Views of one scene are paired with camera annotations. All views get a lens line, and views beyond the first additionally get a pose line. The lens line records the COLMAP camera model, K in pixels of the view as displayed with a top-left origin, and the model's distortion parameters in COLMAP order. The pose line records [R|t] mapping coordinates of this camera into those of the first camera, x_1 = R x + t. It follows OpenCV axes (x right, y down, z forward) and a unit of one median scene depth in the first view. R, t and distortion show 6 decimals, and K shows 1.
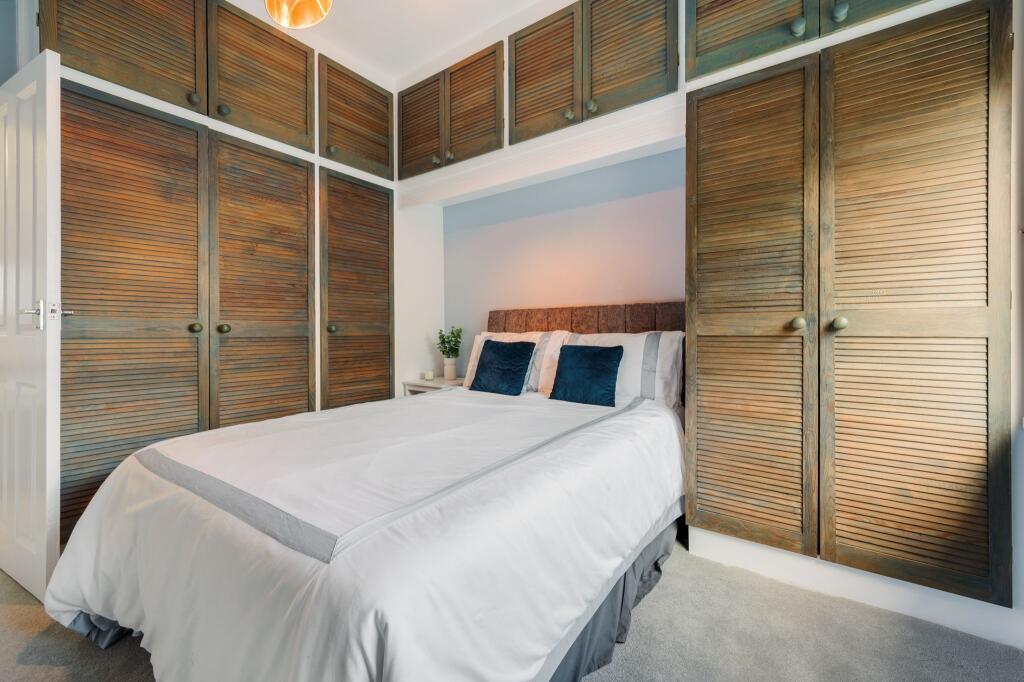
lens RADIAL K [[413.4, 0, 513.7], [0, 413.4, 334.3], [0, 0, 1]] dist [0.001219, 0.000157]
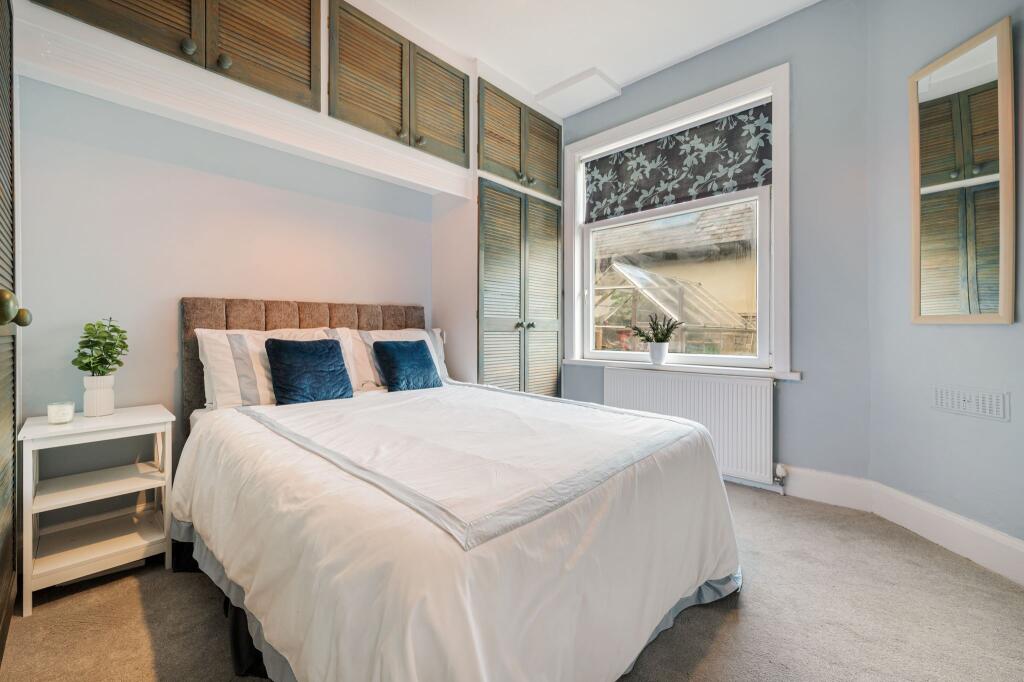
lens RADIAL K [[413.4, 0, 512.4], [0, 413.4, 333.5], [0, 0, 1]] dist [0.001219, 0.000157]
pose [[0.120972, -0.006752, 0.992633, -0.868395], [0.007962, 0.999951, 0.005832, 0.002584], [-0.992624, 0.007197, 0.121020, 0.532048]]
